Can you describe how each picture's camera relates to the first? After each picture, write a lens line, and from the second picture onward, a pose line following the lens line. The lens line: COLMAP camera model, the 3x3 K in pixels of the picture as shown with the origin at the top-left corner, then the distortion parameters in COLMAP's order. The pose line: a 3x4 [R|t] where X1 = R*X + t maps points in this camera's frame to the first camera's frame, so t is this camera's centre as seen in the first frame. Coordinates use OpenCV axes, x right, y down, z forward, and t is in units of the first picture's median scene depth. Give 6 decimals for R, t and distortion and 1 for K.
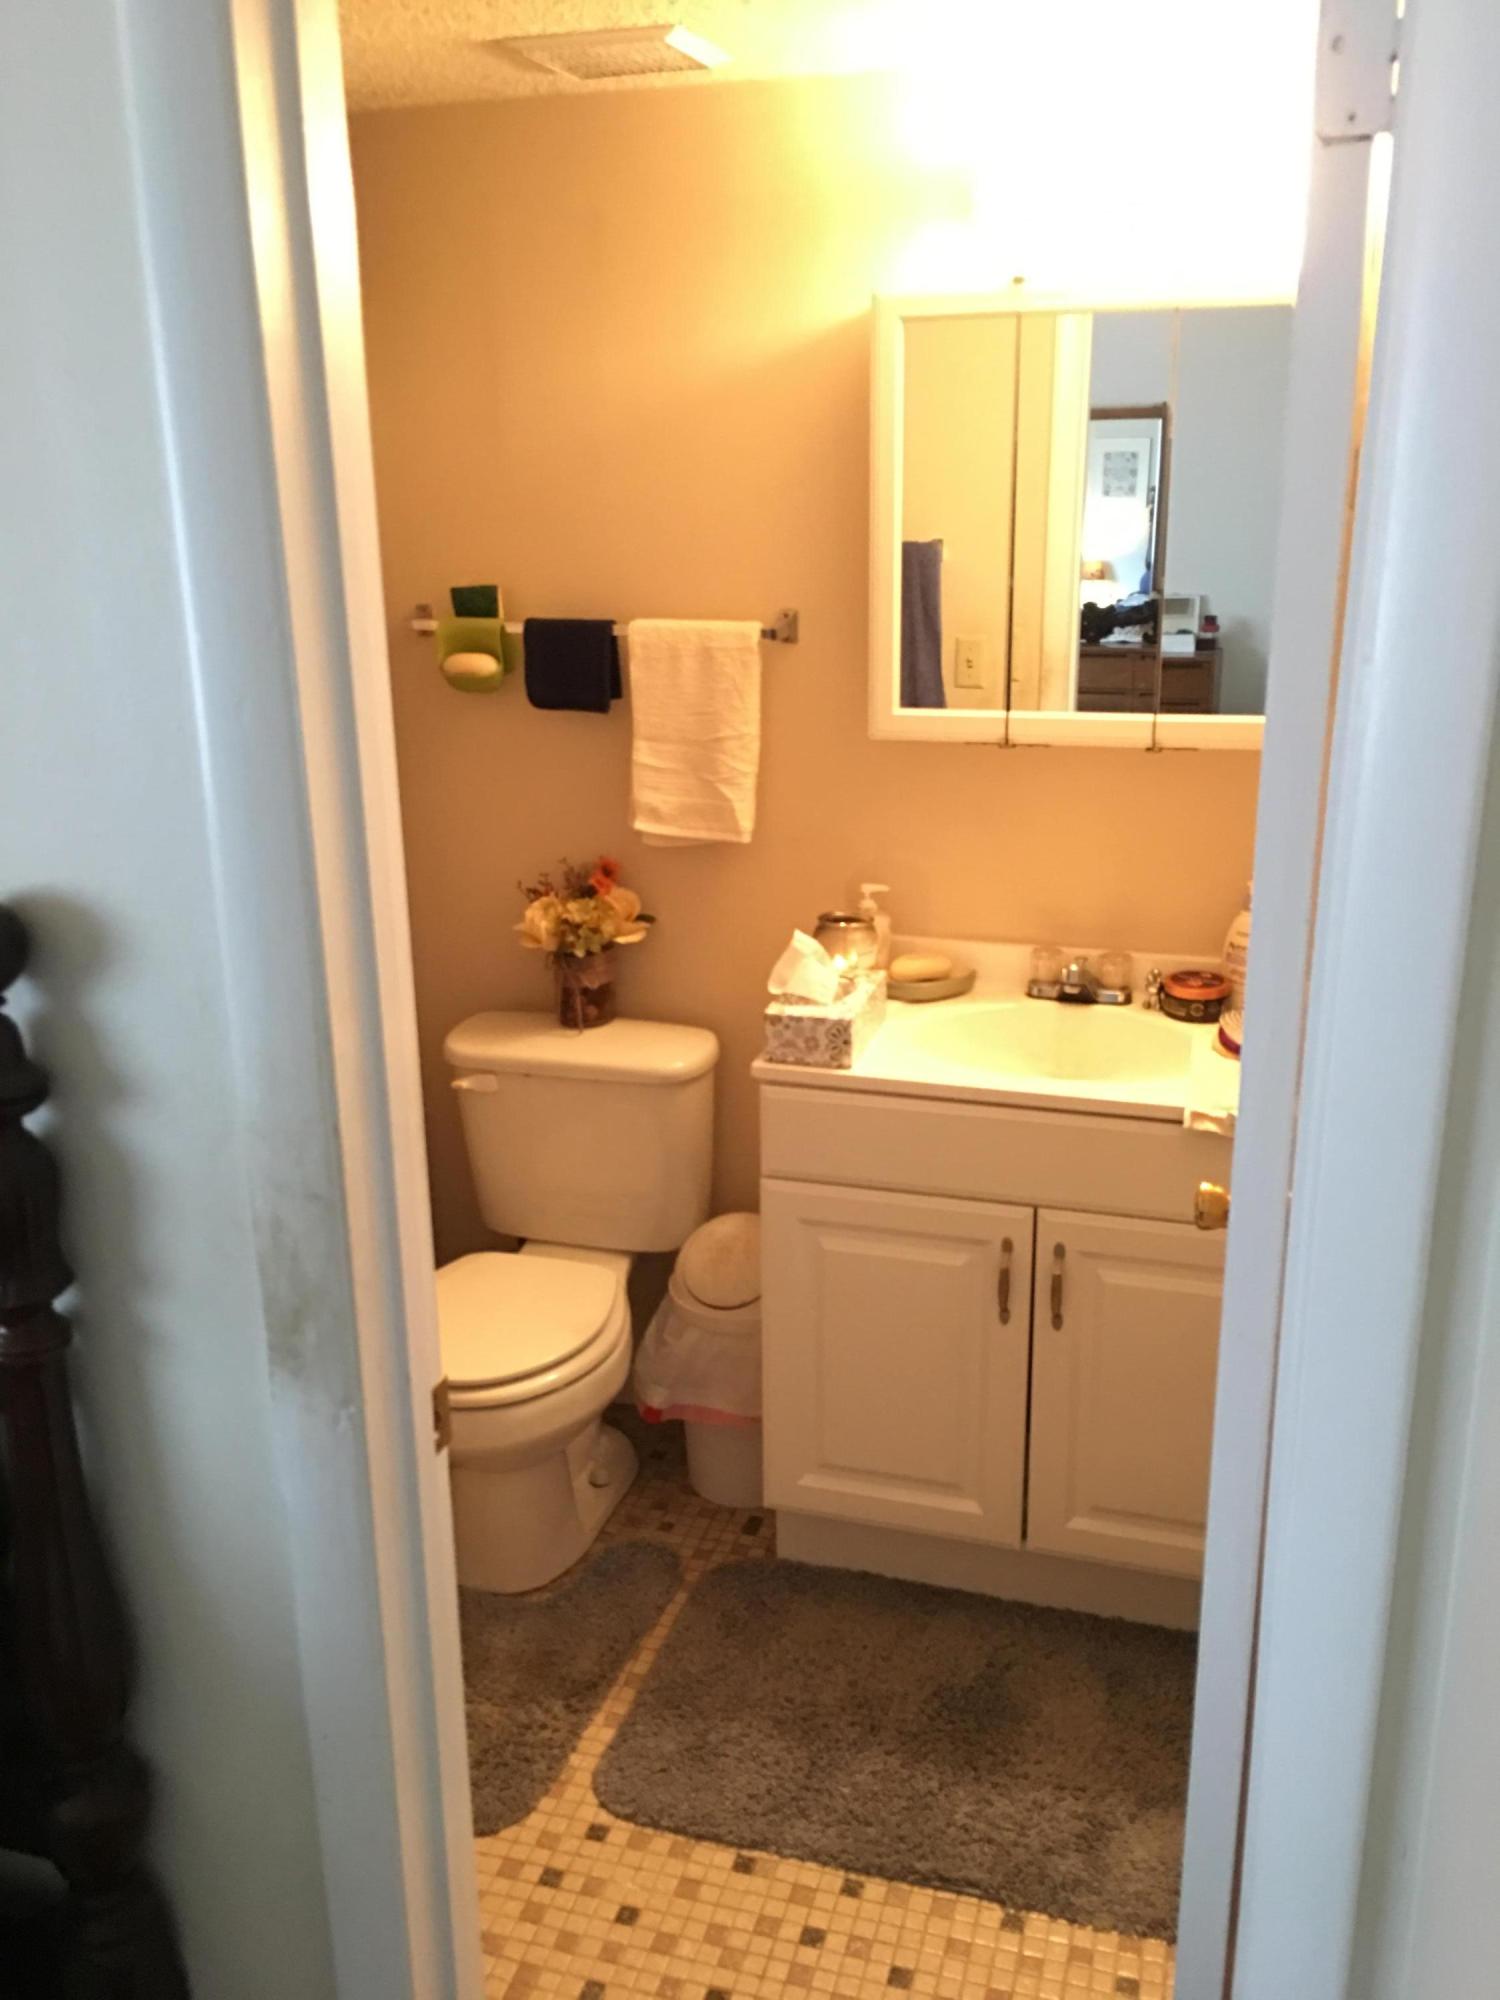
lens RADIAL K [[1715.3, 0, 742.8], [0, 1715.3, 989.6], [0, 0, 1]] dist [0.073385, -0.104949]
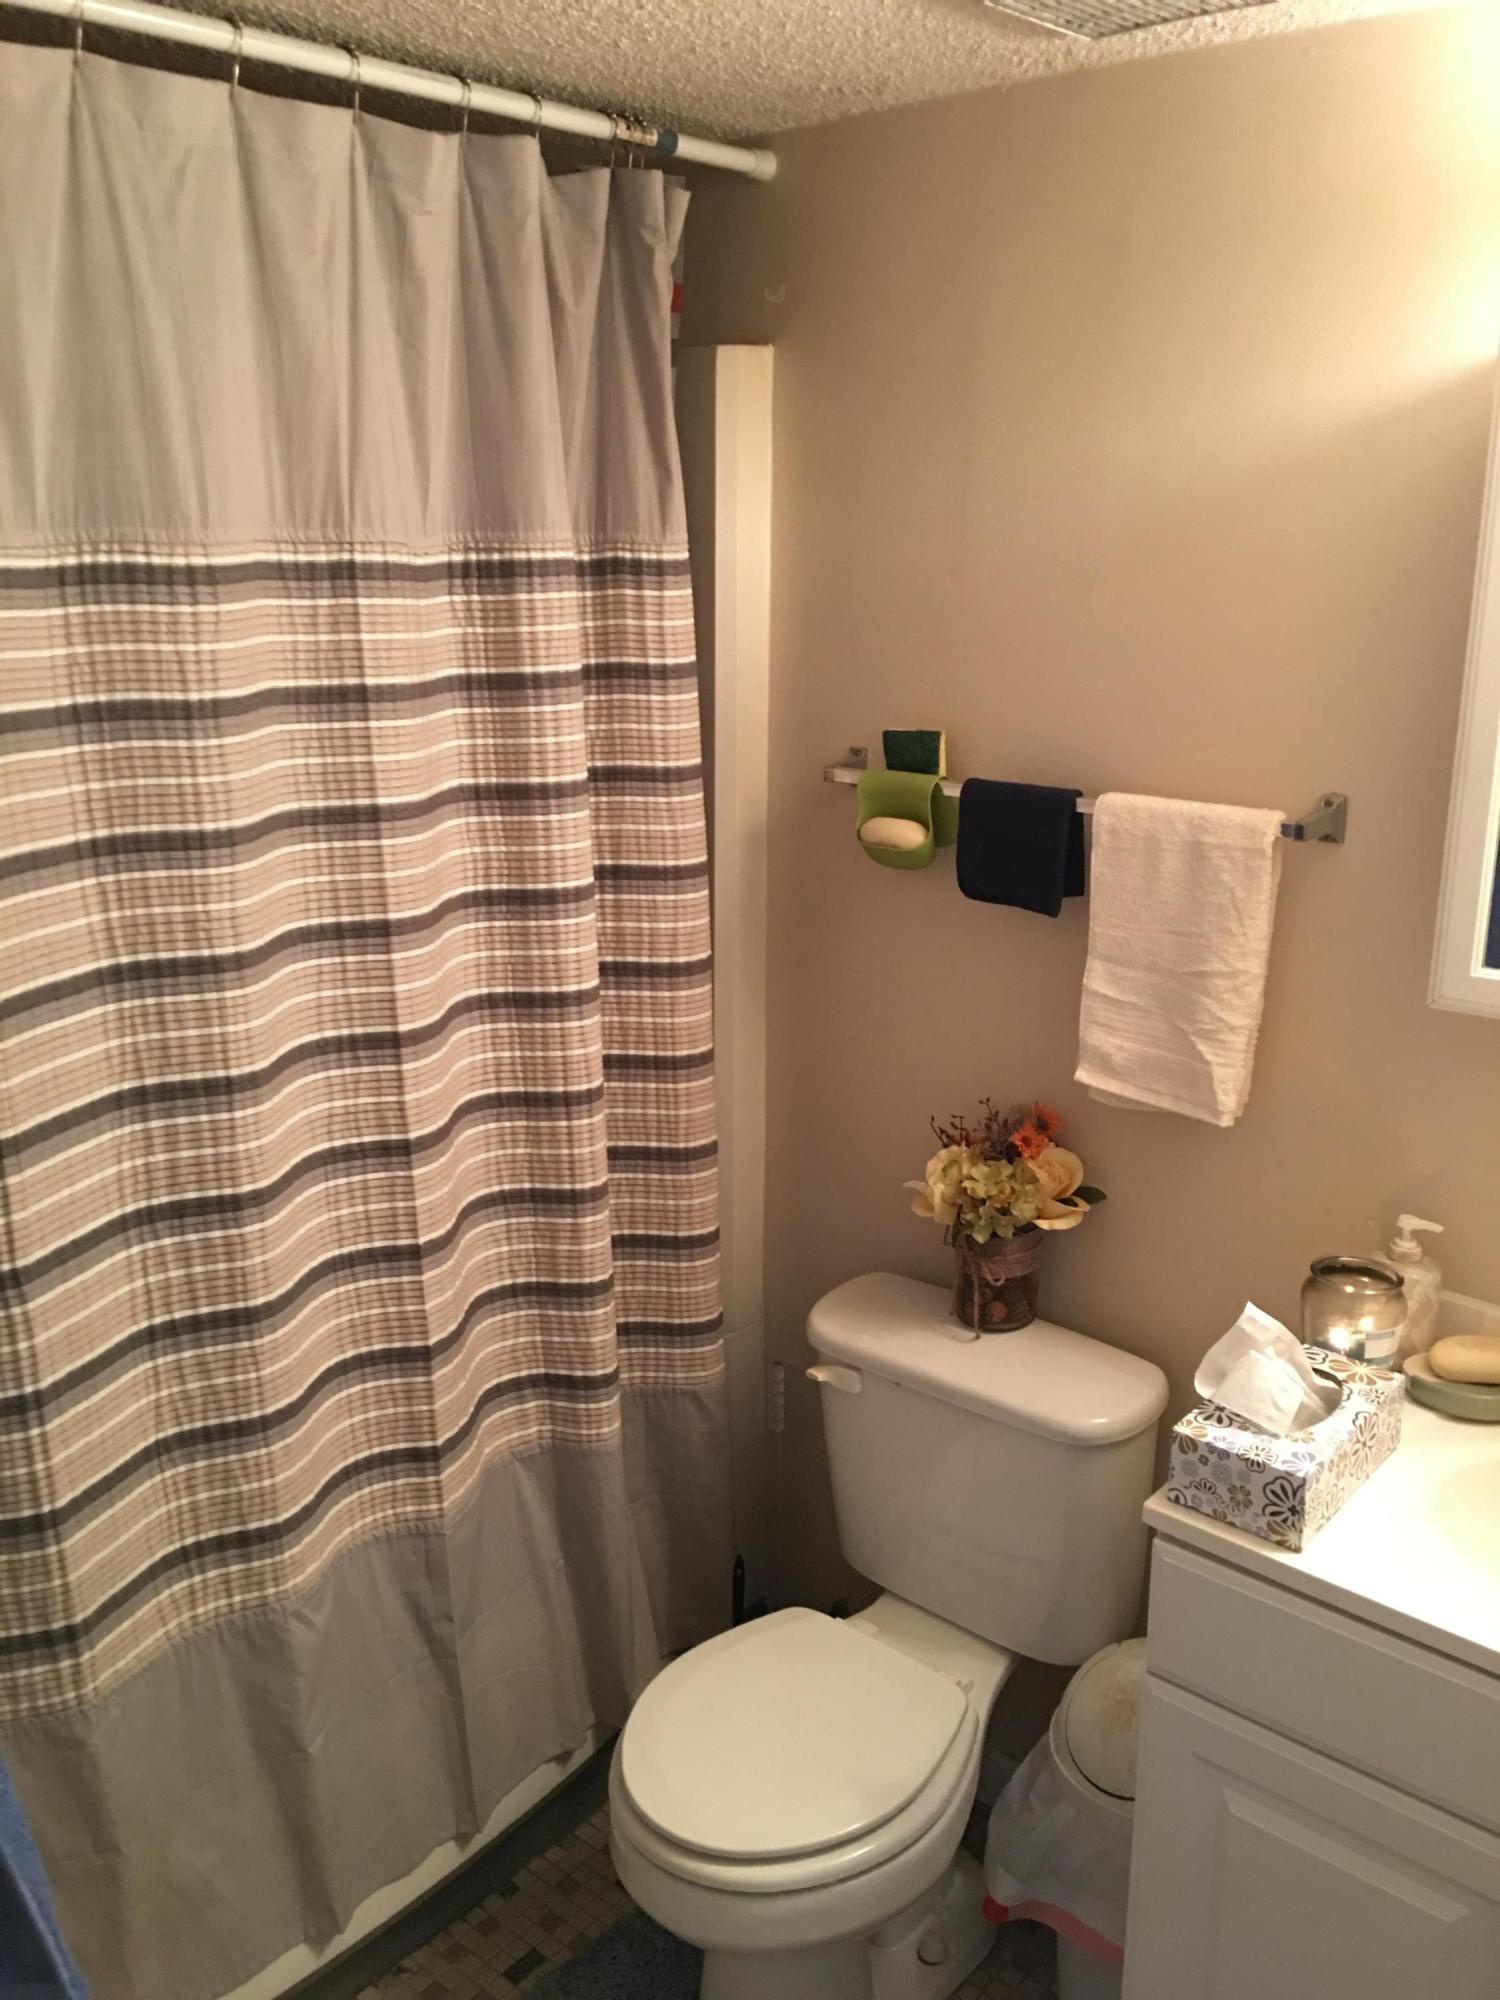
lens RADIAL K [[1715.3, 0, 756.4], [0, 1715.3, 1004.6], [0, 0, 1]] dist [0.073385, -0.104949]
pose [[0.918999, 0.118570, -0.376009, 0.081898], [-0.128593, 0.991696, -0.001573, -0.107561], [0.372700, 0.049798, 0.926615, 0.288243]]
